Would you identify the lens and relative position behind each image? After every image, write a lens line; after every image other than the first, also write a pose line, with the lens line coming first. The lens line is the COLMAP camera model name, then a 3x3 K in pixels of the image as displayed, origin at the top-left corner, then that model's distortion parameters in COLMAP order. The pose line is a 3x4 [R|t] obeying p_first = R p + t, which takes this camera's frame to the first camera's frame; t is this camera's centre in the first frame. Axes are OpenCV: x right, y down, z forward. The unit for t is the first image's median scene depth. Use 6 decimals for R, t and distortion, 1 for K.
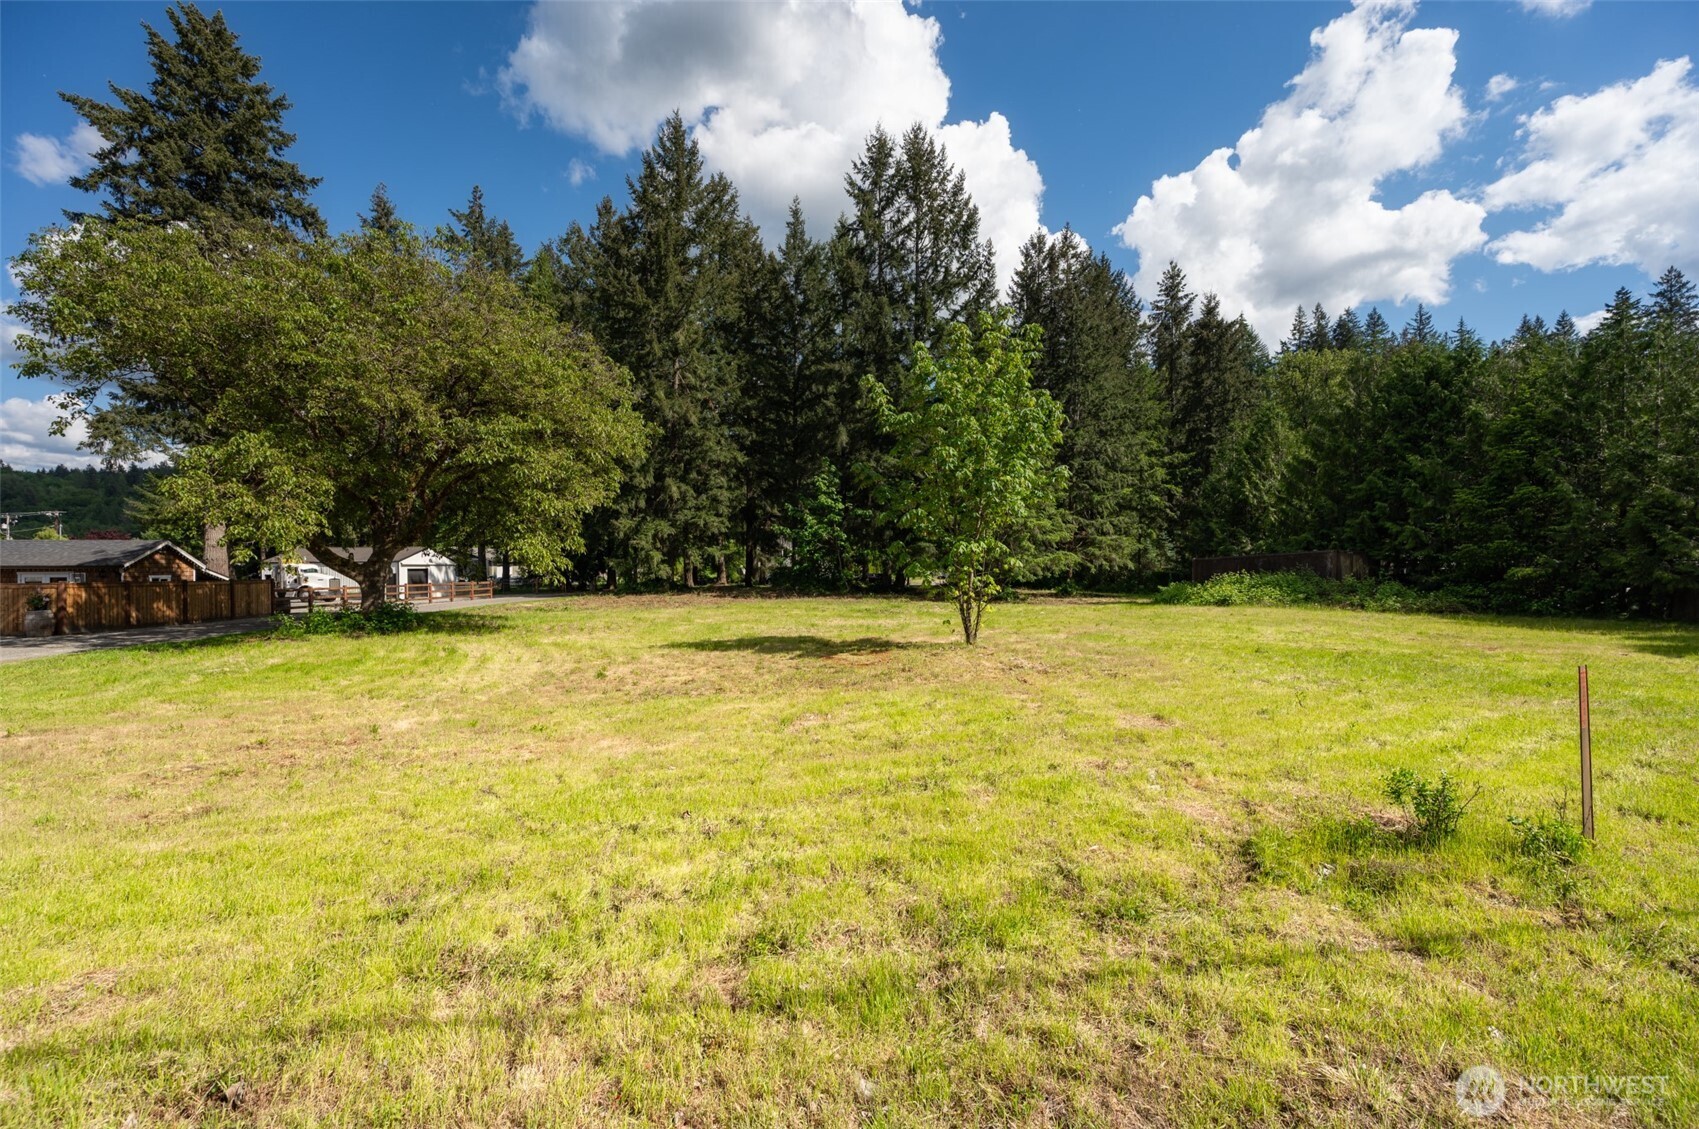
lens RADIAL K [[676.2, 0, 854.3], [0, 676.2, 552.9], [0, 0, 1]] dist [-0.007157, 0.001006]
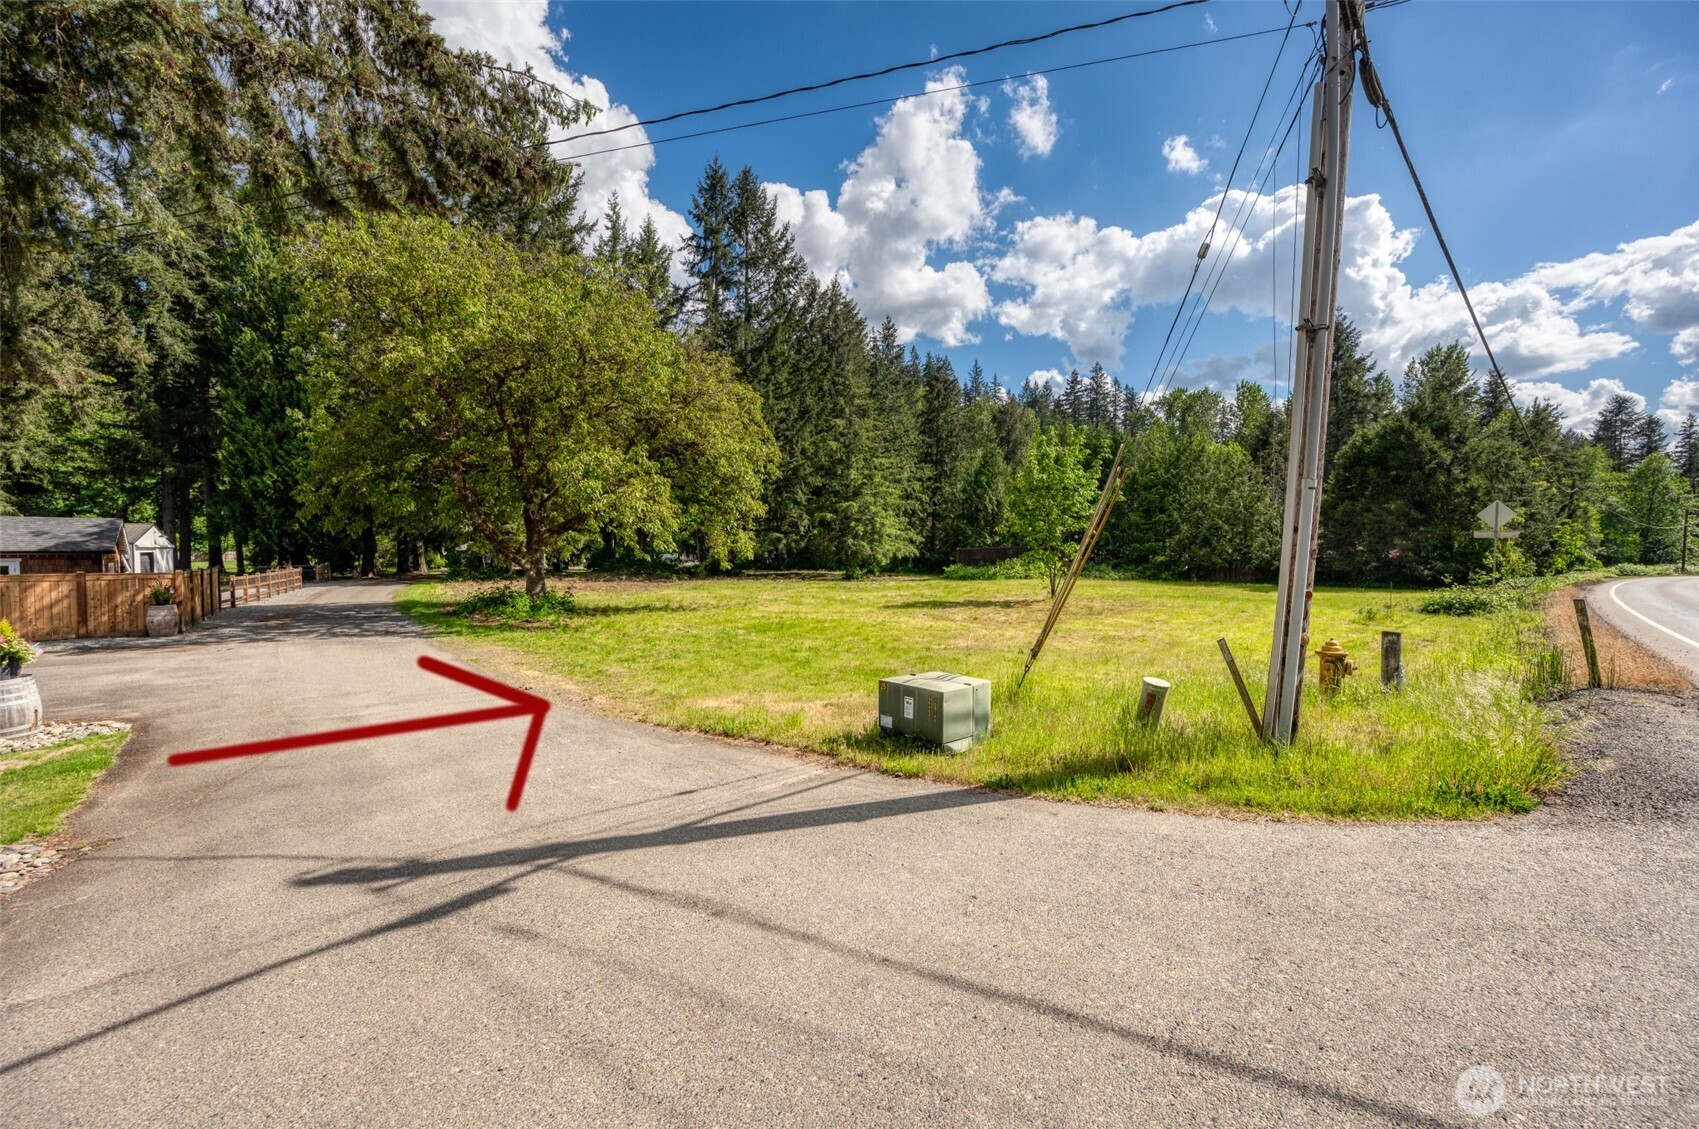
lens RADIAL K [[676.2, 0, 843.7], [0, 676.2, 563.5], [0, 0, 1]] dist [-0.007157, 0.001006]
pose [[0.848601, -0.003427, 0.529022, -0.225316], [-0.016334, 0.999333, 0.032674, -0.001870], [-0.528781, -0.036368, 0.847979, -0.049393]]
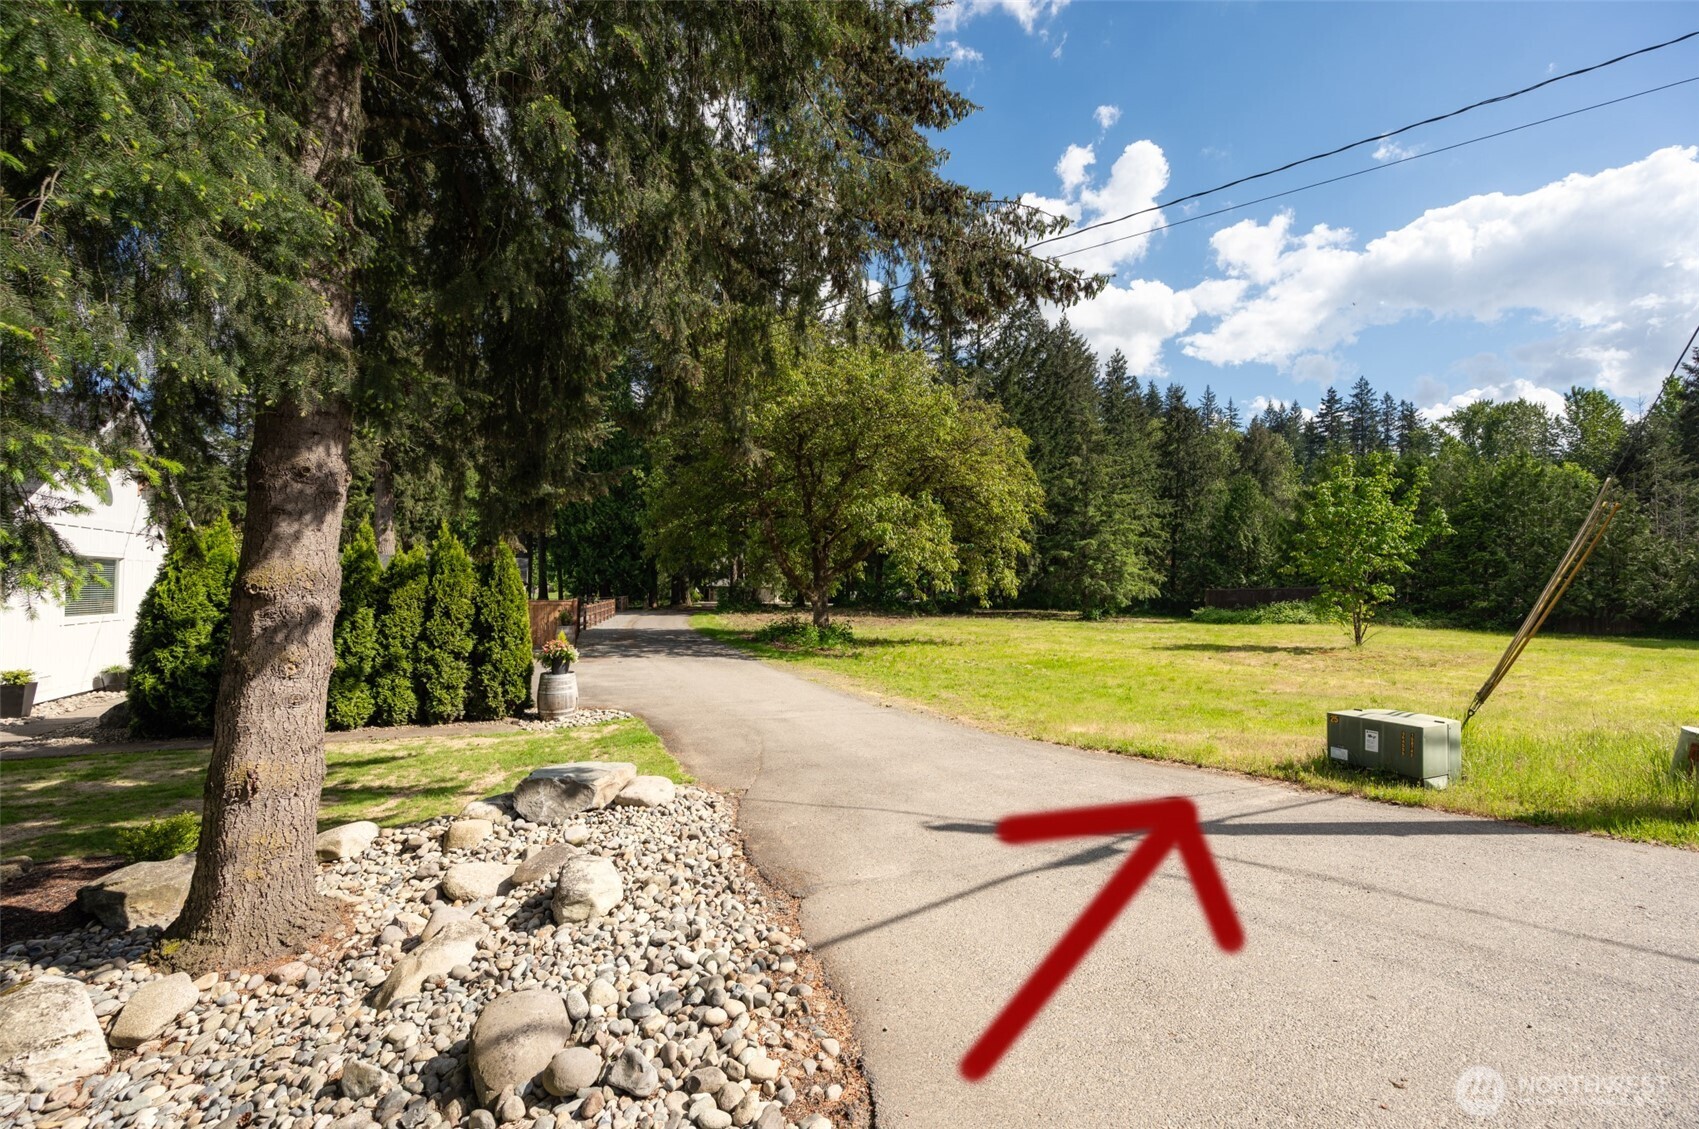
lens RADIAL K [[676.2, 0, 831.6], [0, 676.2, 561.5], [0, 0, 1]] dist [-0.007157, 0.001006]
pose [[0.966048, 0.028092, 0.256831, -0.262690], [-0.023304, 0.999494, -0.021666, -0.000736], [-0.257310, 0.014945, 0.966213, -0.048529]]
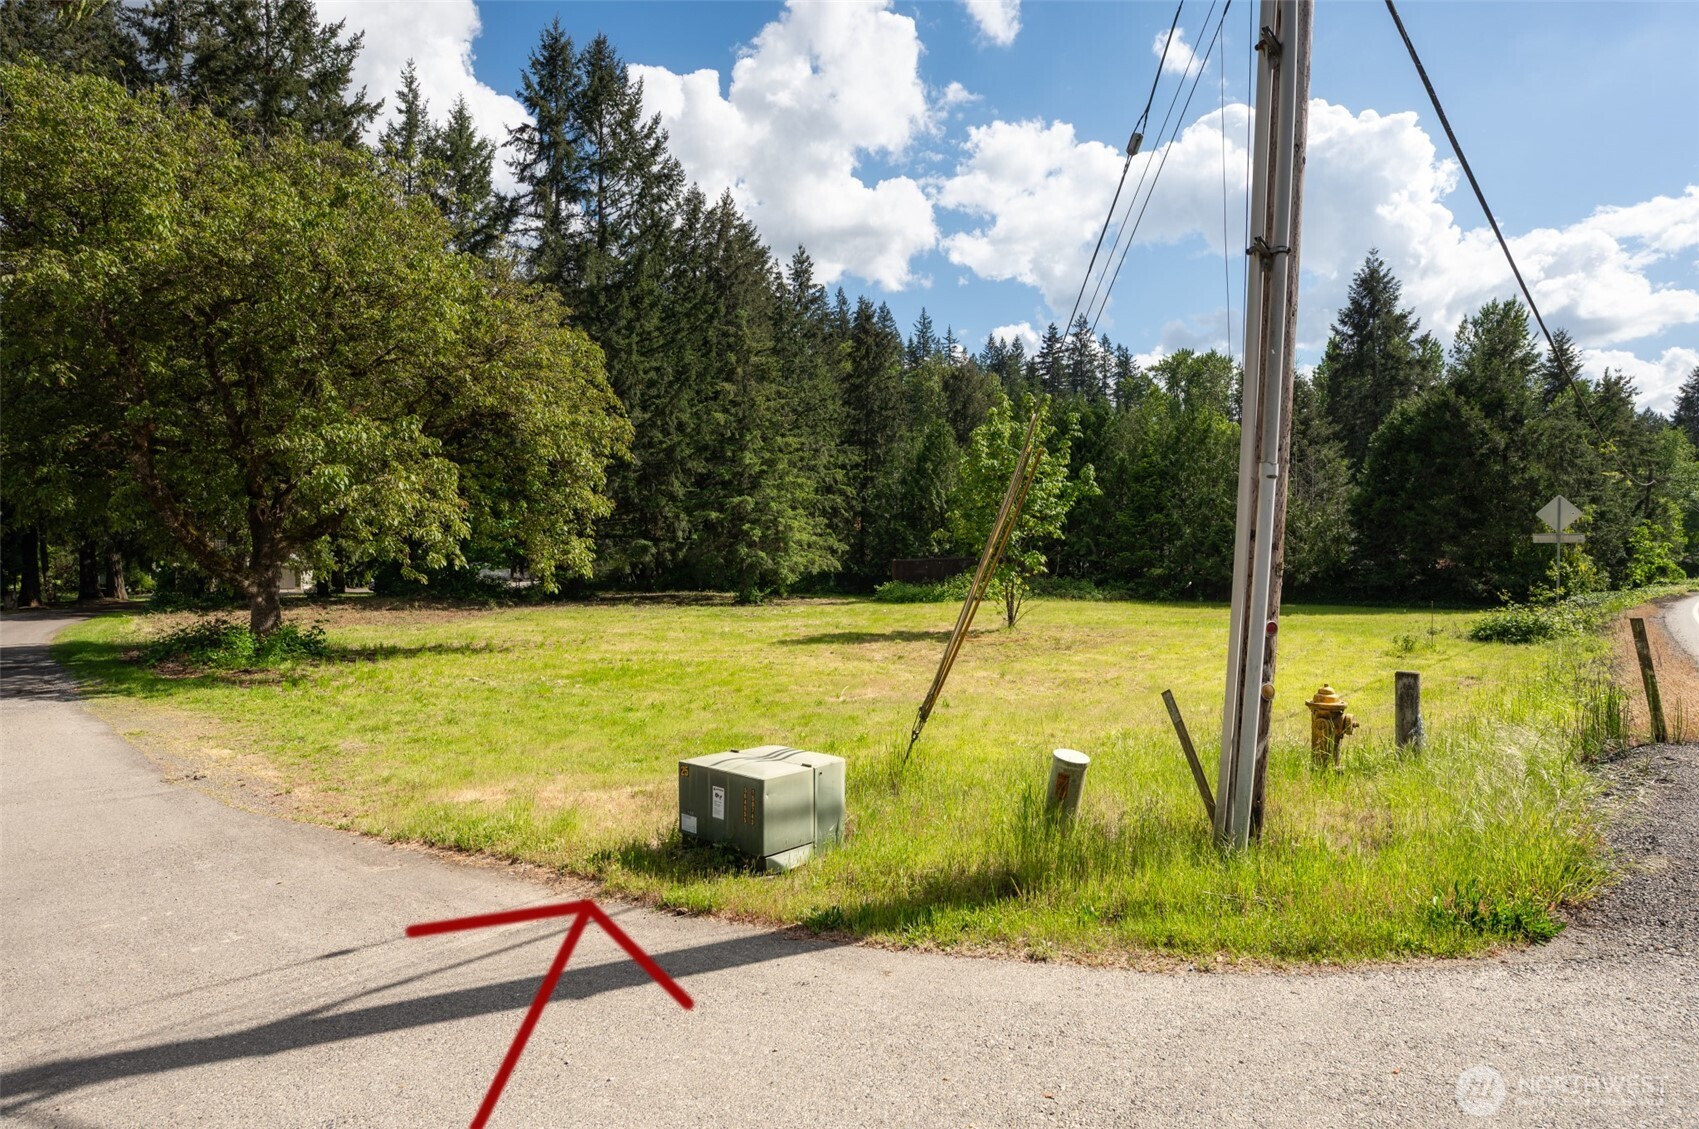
lens RADIAL K [[918.6, 0, 847.6], [0, 918.6, 548.3], [0, 0, 1]] dist [-0.009655, -0.000812]
pose [[0.791283, 0.011517, 0.611342, -0.212492], [-0.011666, 0.999925, -0.003738, -0.002260], [-0.611339, -0.004174, 0.791358, -0.049693]]
